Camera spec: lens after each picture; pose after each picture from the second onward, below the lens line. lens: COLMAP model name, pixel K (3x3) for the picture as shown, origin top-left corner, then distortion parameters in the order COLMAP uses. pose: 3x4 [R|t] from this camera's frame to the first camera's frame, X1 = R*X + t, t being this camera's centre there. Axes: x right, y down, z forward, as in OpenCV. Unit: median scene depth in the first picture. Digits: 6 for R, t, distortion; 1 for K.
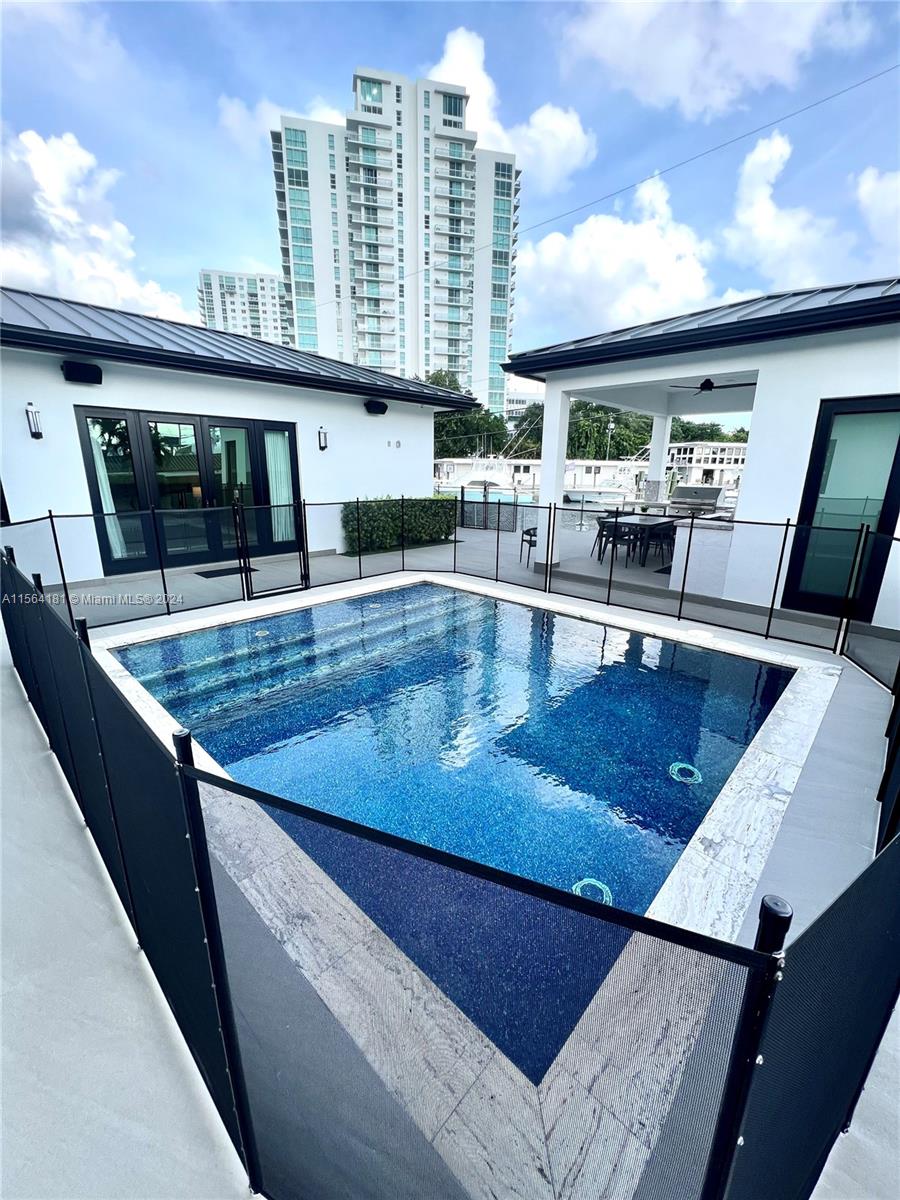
lens RADIAL K [[483.7, 0, 454.2], [0, 483.7, 595.7], [0, 0, 1]] dist [0.001588, 0.000785]
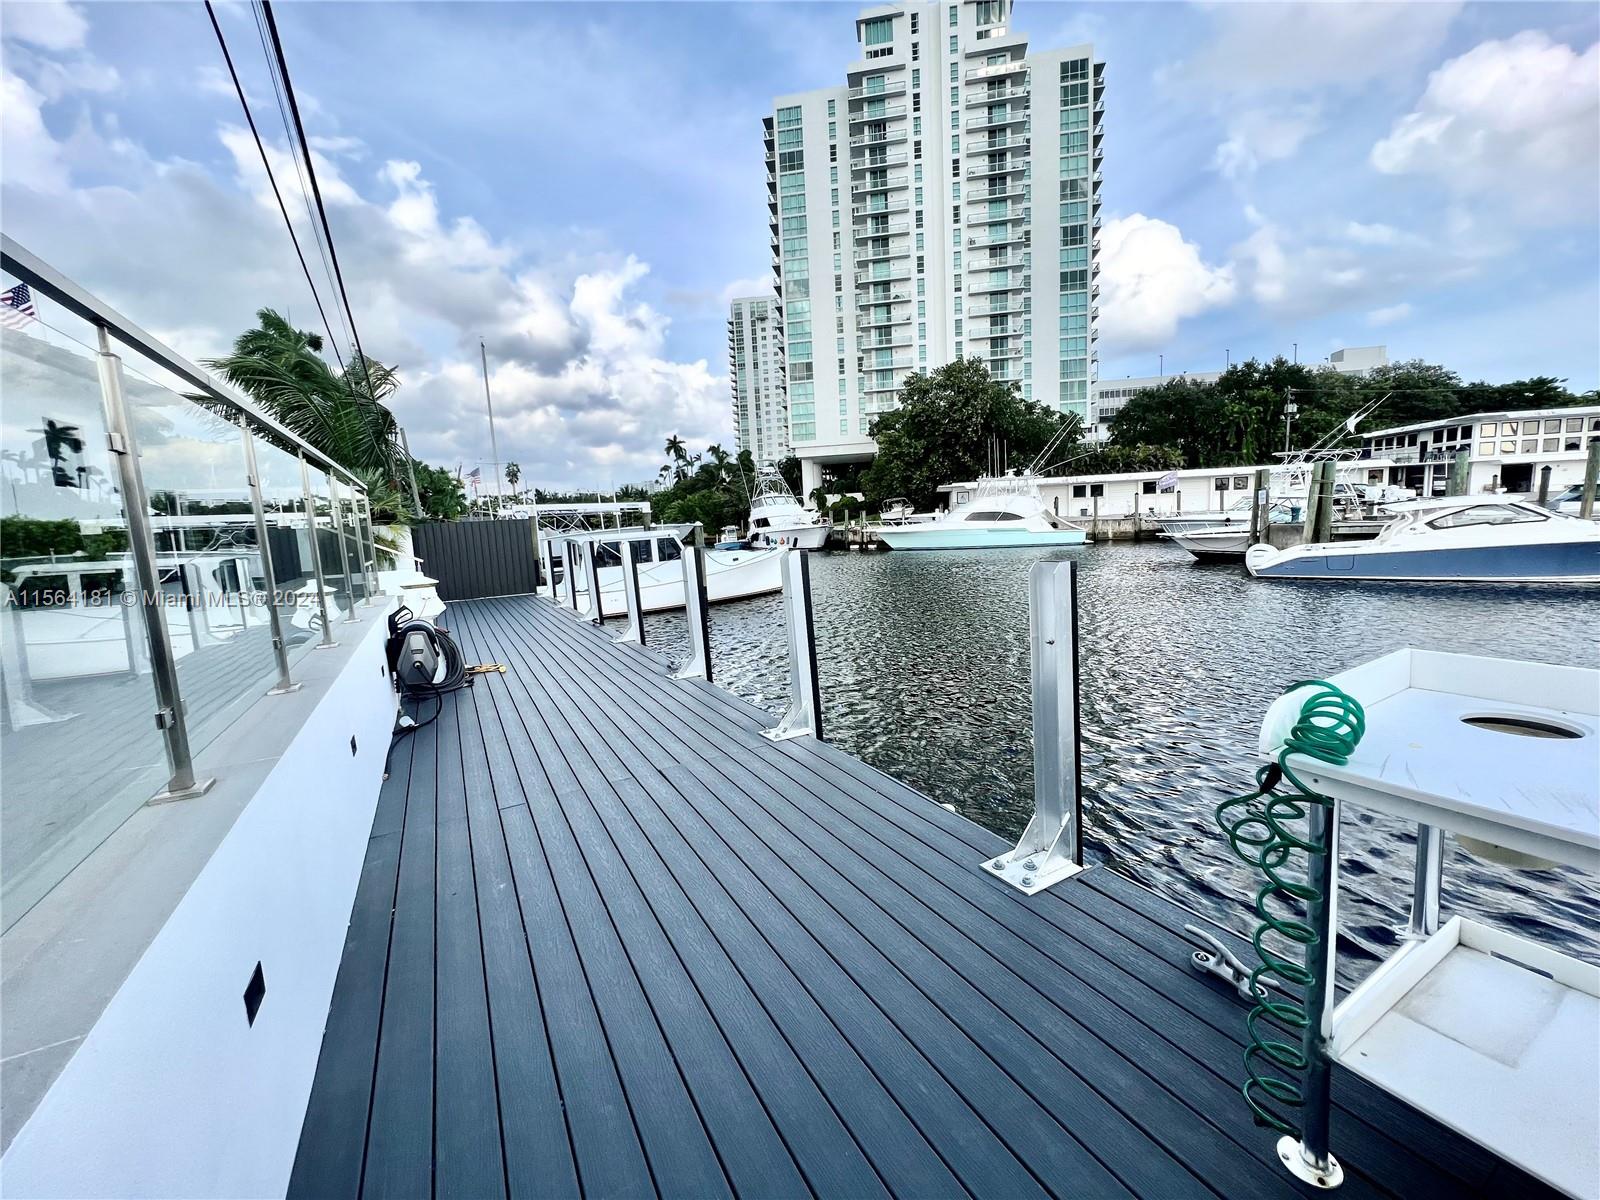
lens RADIAL K [[644.9, 0, 794.1], [0, 644.9, 592.5], [0, 0, 1]] dist [0.001588, 0.000785]
pose [[0.917912, -0.010107, -0.396655, 0.096839], [-0.042119, 0.991546, -0.122733, -0.017651], [0.394542, 0.129365, 0.909726, 0.112826]]
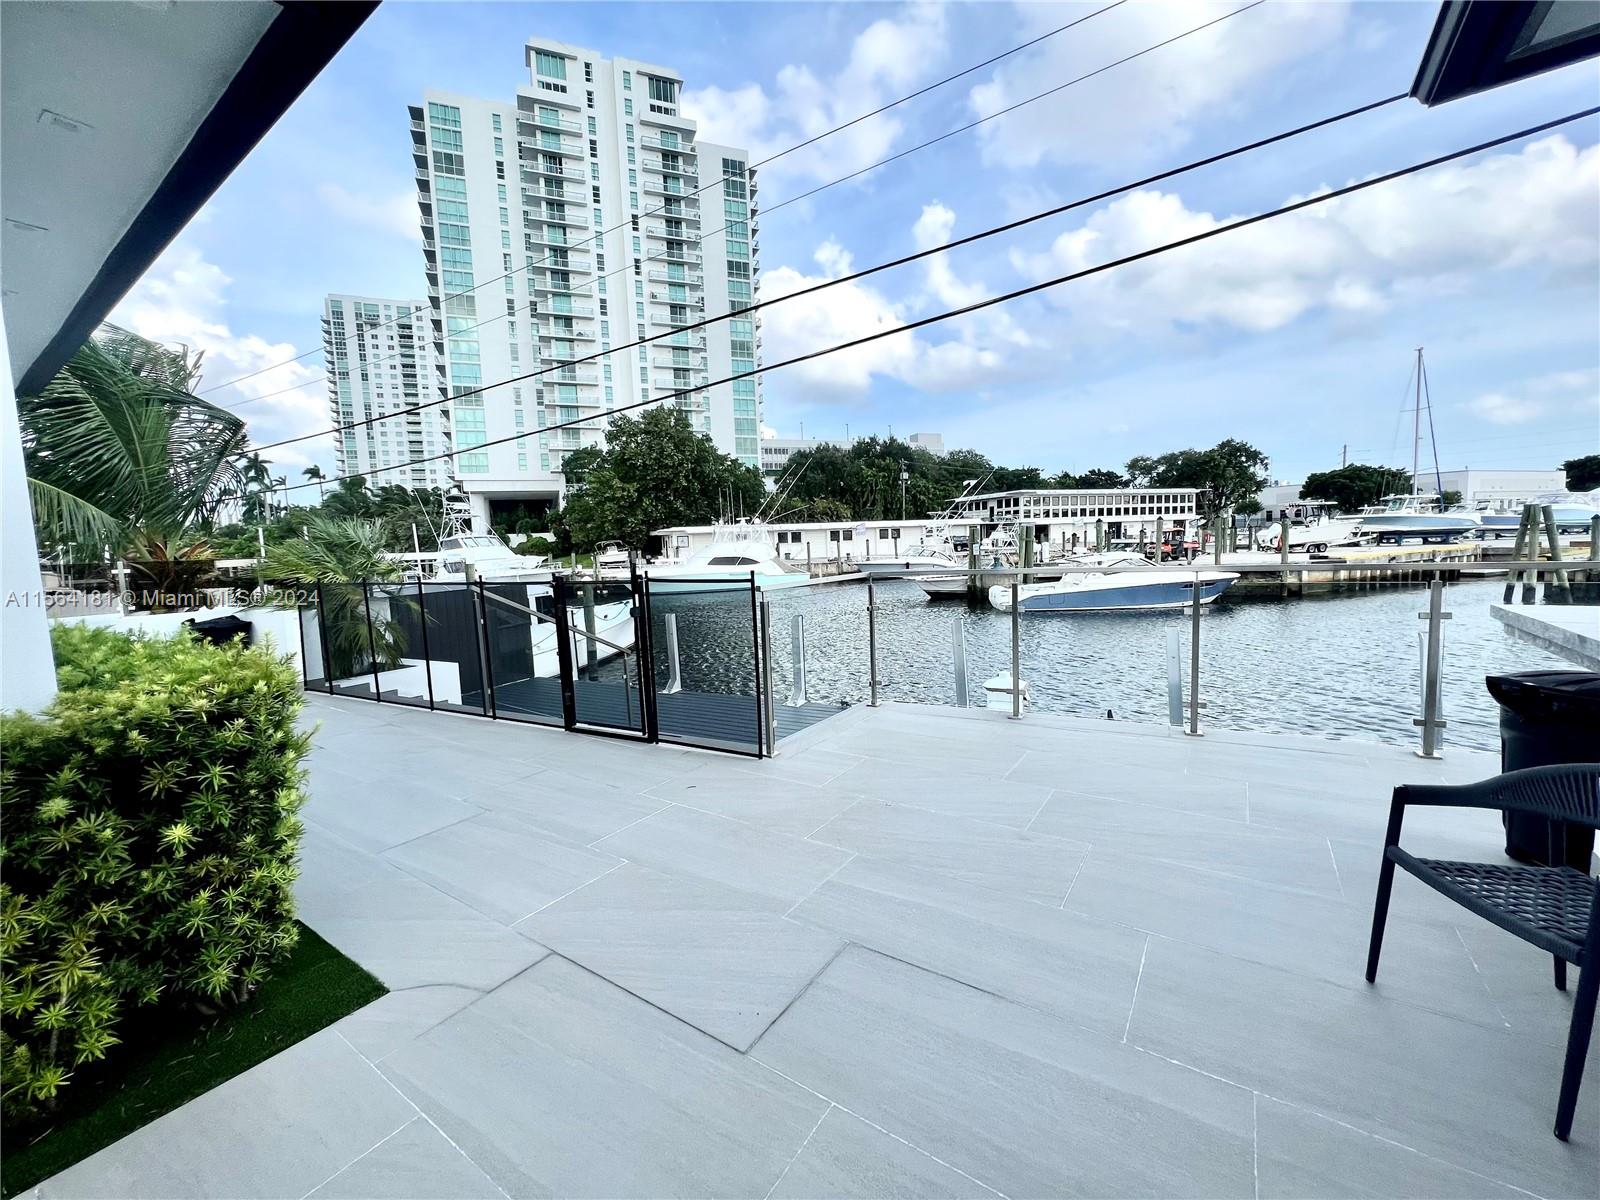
lens RADIAL K [[644.9, 0, 802.8], [0, 644.9, 592.5], [0, 0, 1]] dist [0.001588, 0.000785]
pose [[0.986689, -0.062992, 0.149921, 0.013505], [0.088279, 0.981739, -0.168507, -0.024467], [-0.136568, 0.179499, 0.974233, 0.100695]]
